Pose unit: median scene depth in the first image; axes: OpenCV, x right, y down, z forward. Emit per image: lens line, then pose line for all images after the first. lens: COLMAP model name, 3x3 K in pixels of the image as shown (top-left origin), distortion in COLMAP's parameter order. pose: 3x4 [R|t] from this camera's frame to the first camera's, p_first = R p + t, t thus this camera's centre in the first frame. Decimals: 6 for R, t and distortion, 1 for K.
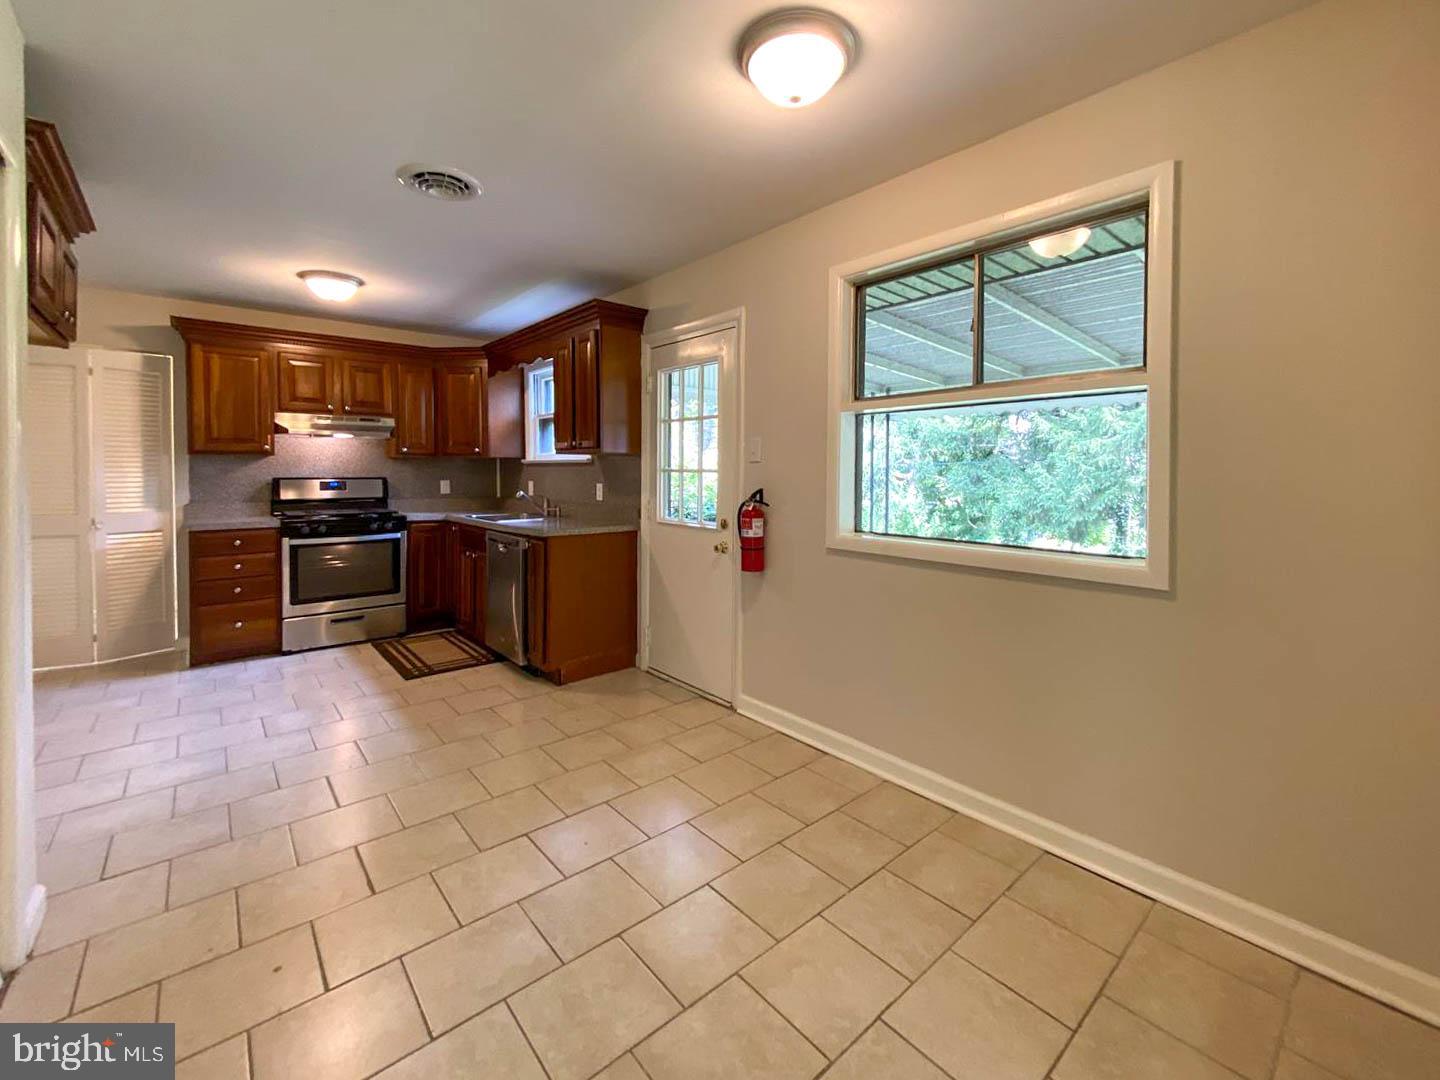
lens RADIAL K [[614.6, 0, 737.5], [0, 614.6, 481.9], [0, 0, 1]] dist [0.007225, -0.002195]
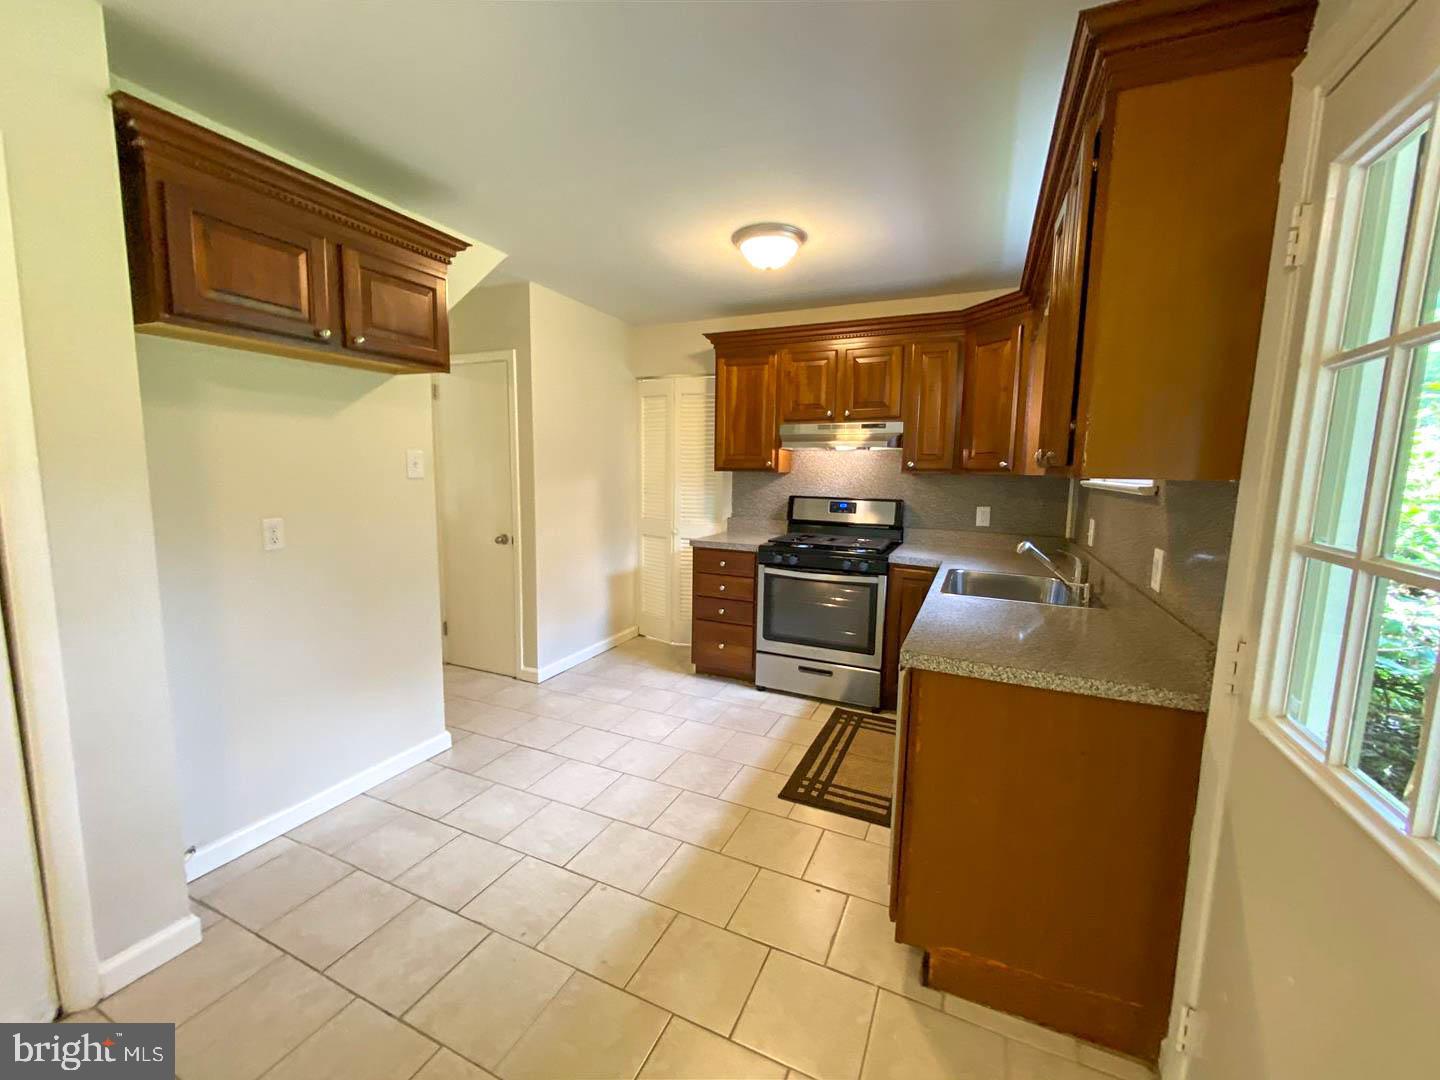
lens RADIAL K [[583.2, 0, 722.0], [0, 583.2, 538.5], [0, 0, 1]] dist [0.009494, -0.001226]
pose [[0.409822, 0.115456, -0.904829, 0.007114], [-0.033549, 0.993194, 0.111537, -0.038507], [0.911548, -0.015354, 0.410906, 0.576268]]
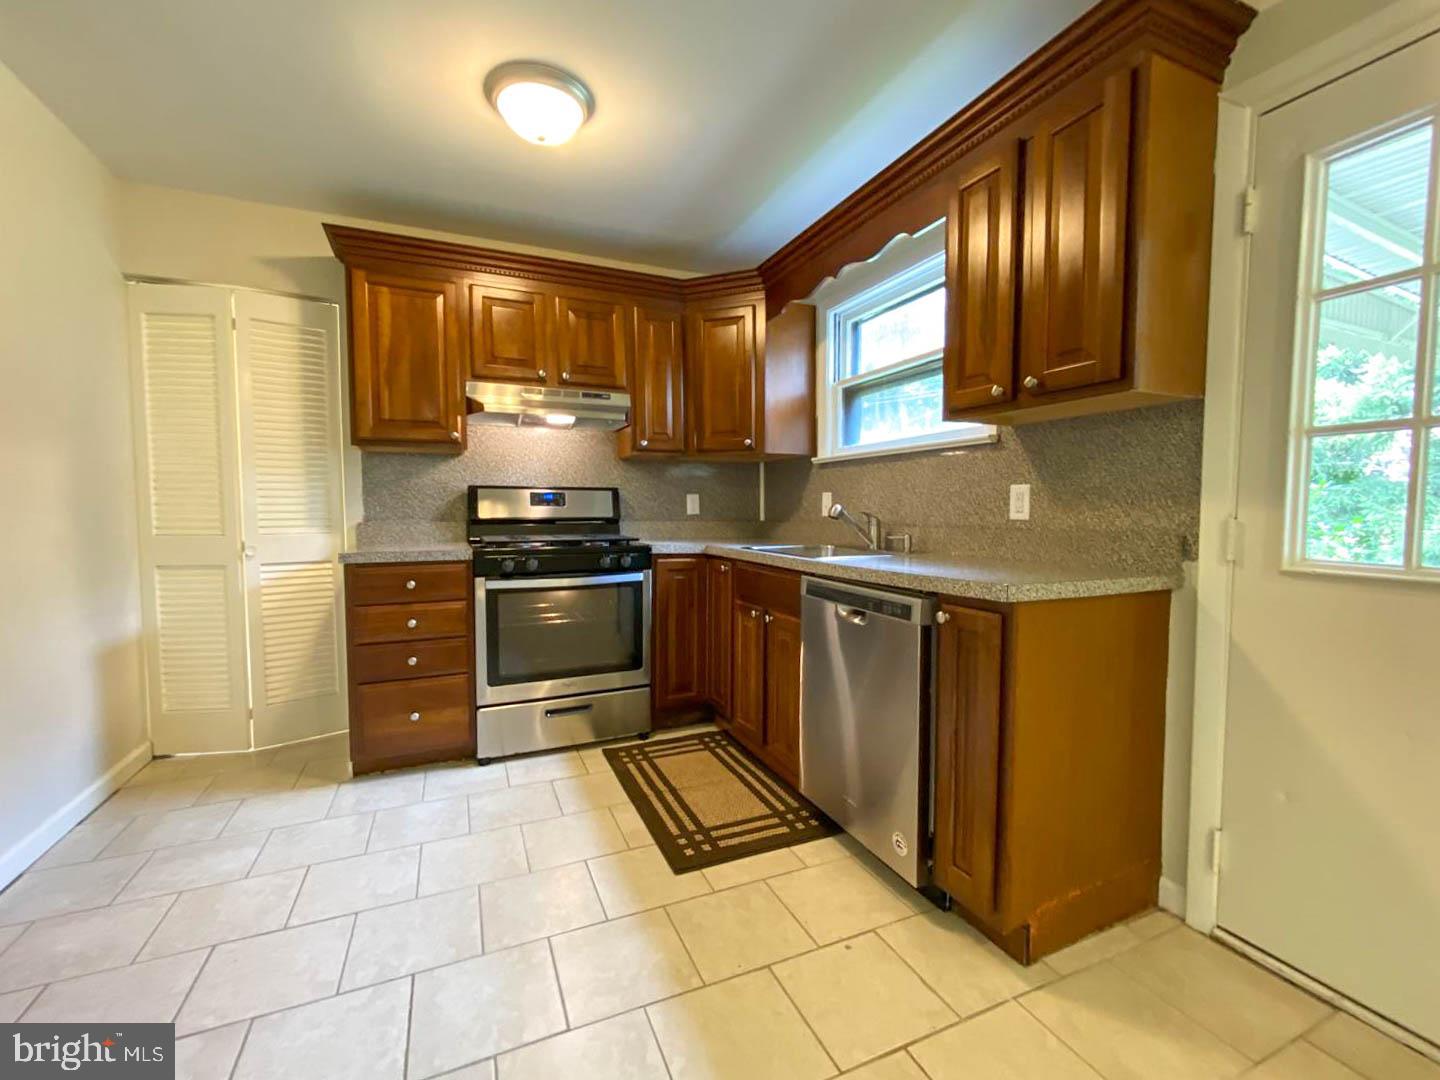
lens RADIAL K [[614.6, 0, 729.0], [0, 614.6, 539.0], [0, 0, 1]] dist [0.007225, -0.002195]
pose [[0.954961, 0.011878, -0.296493, -0.301689], [-0.001597, 0.999390, 0.034896, 0.028966], [0.296727, -0.032851, 0.954397, 0.469916]]
